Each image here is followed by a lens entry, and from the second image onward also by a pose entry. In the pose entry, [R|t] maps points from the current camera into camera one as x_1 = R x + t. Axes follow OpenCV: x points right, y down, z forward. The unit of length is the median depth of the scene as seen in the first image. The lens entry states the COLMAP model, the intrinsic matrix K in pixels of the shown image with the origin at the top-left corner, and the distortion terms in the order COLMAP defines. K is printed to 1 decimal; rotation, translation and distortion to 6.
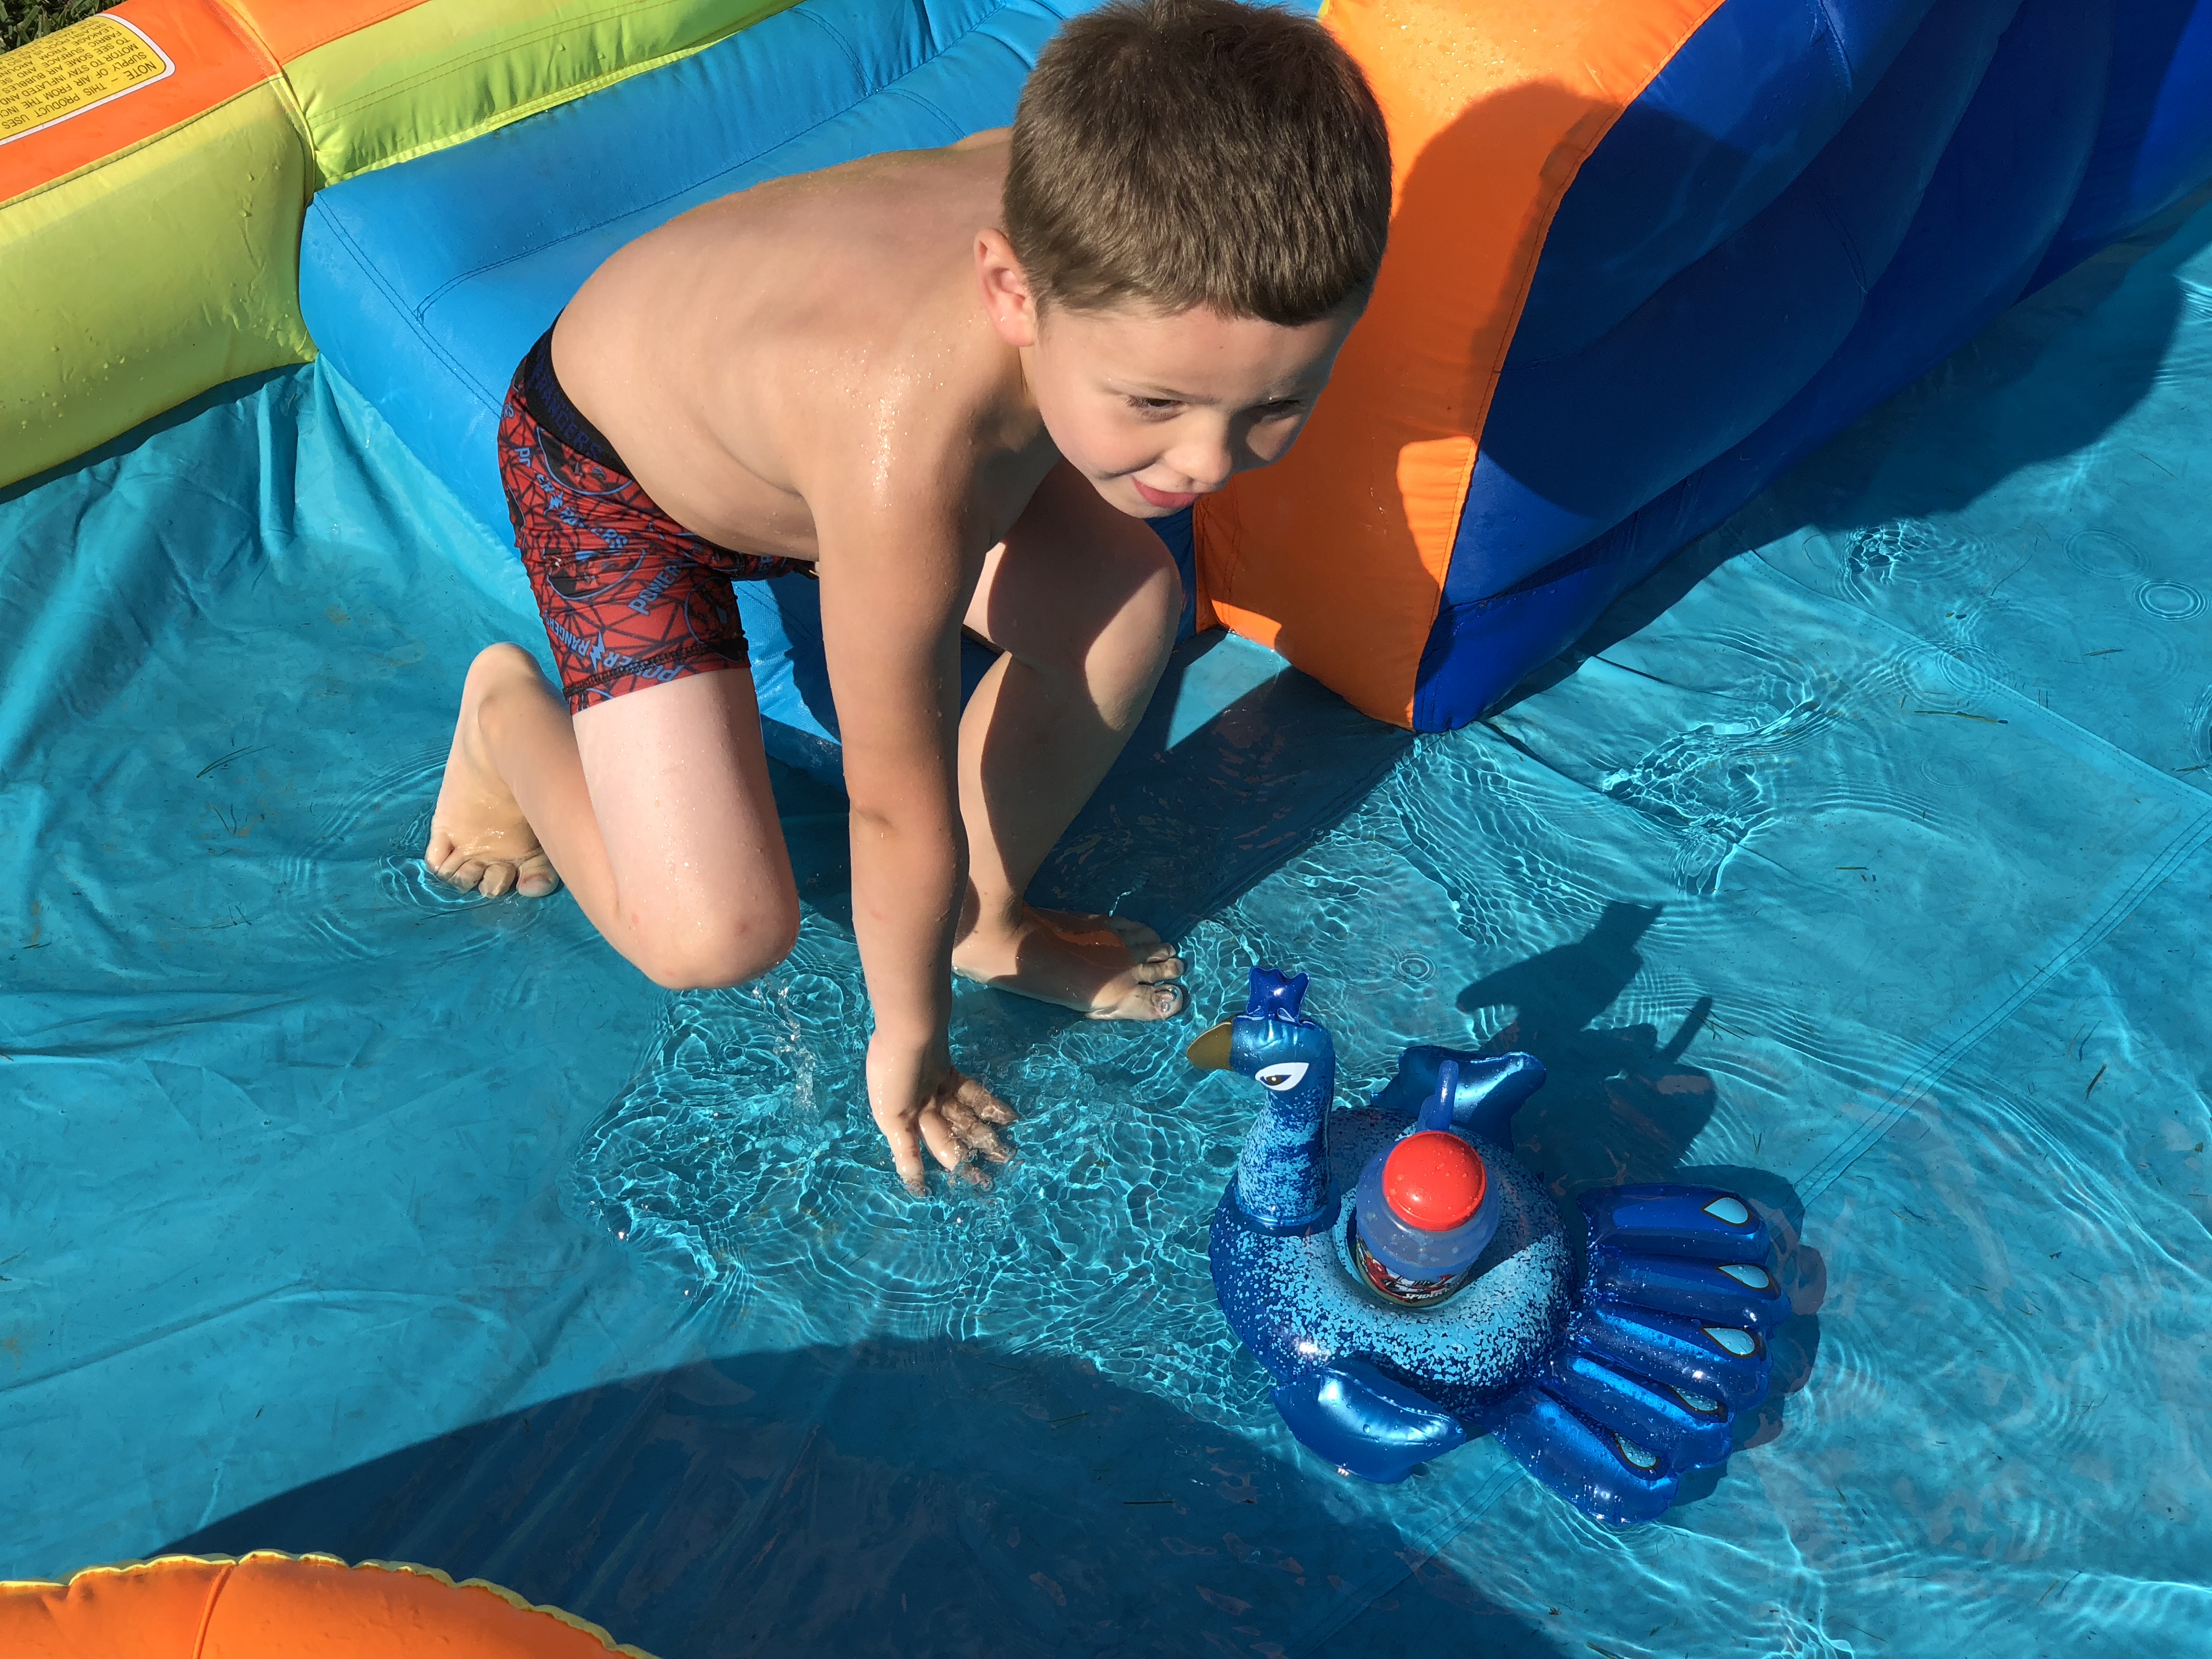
lens RADIAL K [[3331.0, 0, 1158.2], [0, 3331.0, 862.5], [0, 0, 1]] dist [0.136005, 0.000000]
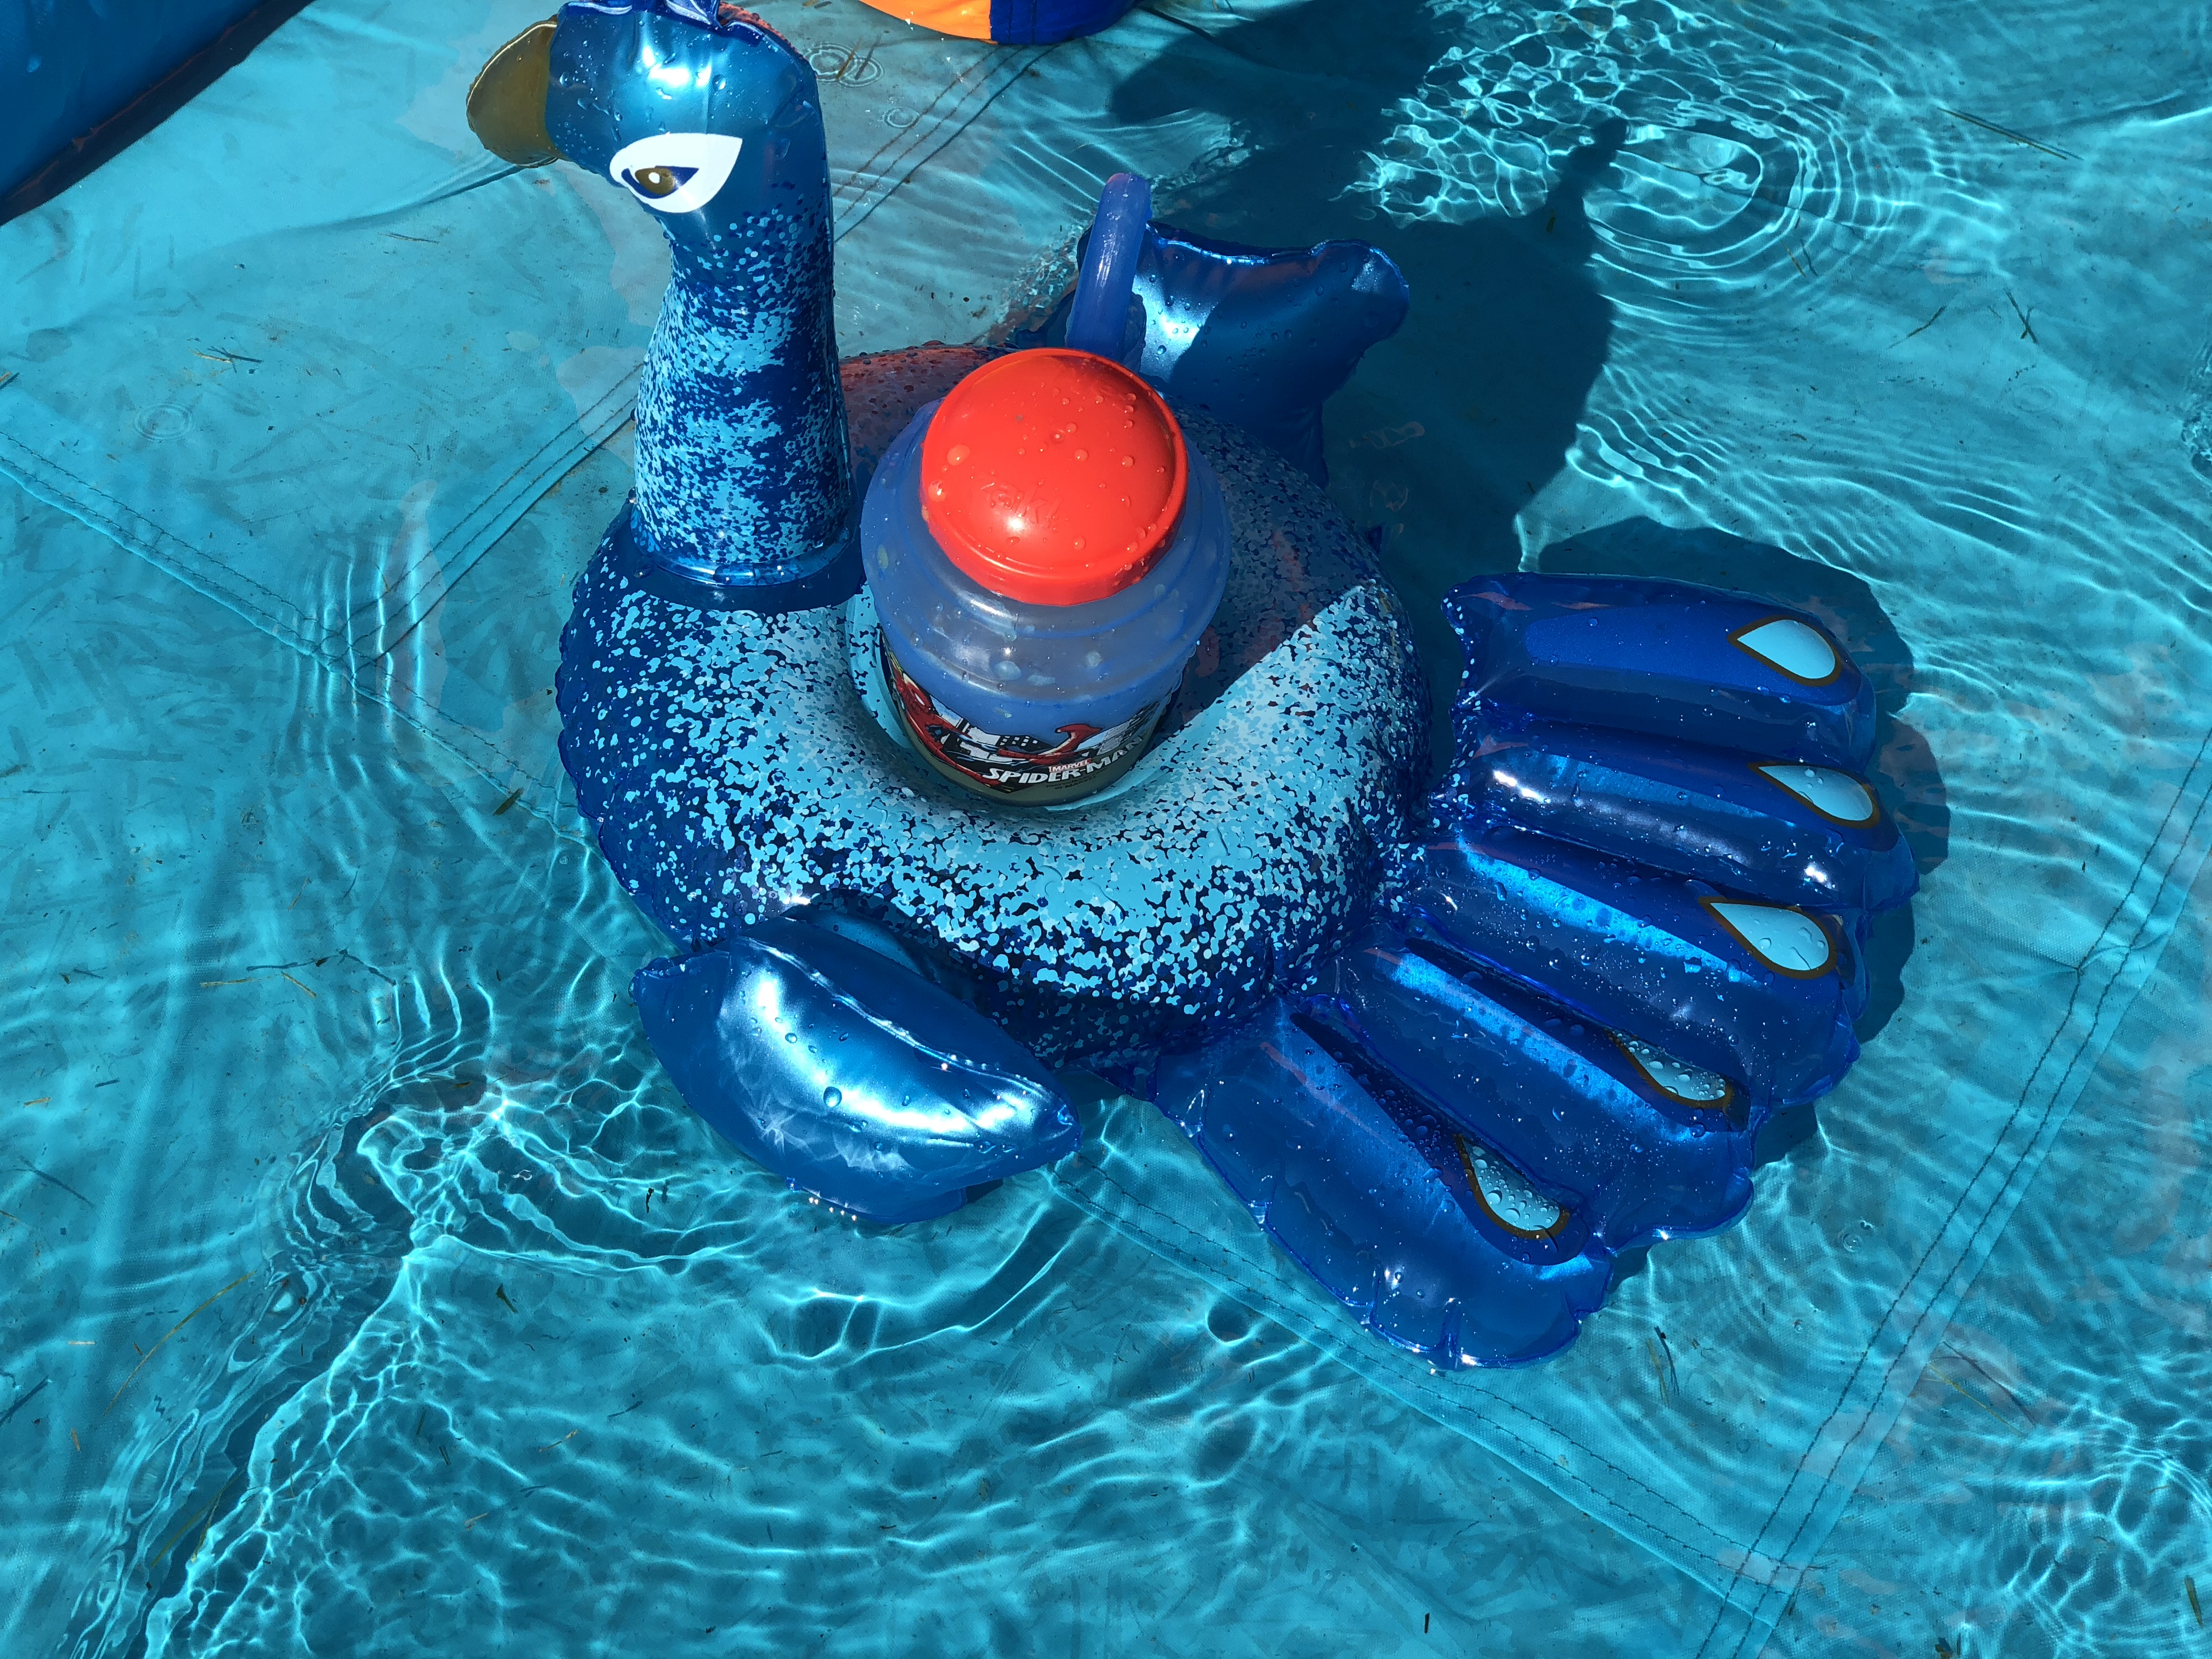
lens RADIAL K [[3331.0, 0, 1104.7], [0, 3331.0, 829.7], [0, 0, 1]] dist [0.136005, 0.000000]
pose [[0.996666, 0.080602, -0.012658, 0.093124], [-0.078022, 0.986920, 0.141074, 0.077934], [0.023863, -0.139616, 0.989918, 0.595929]]
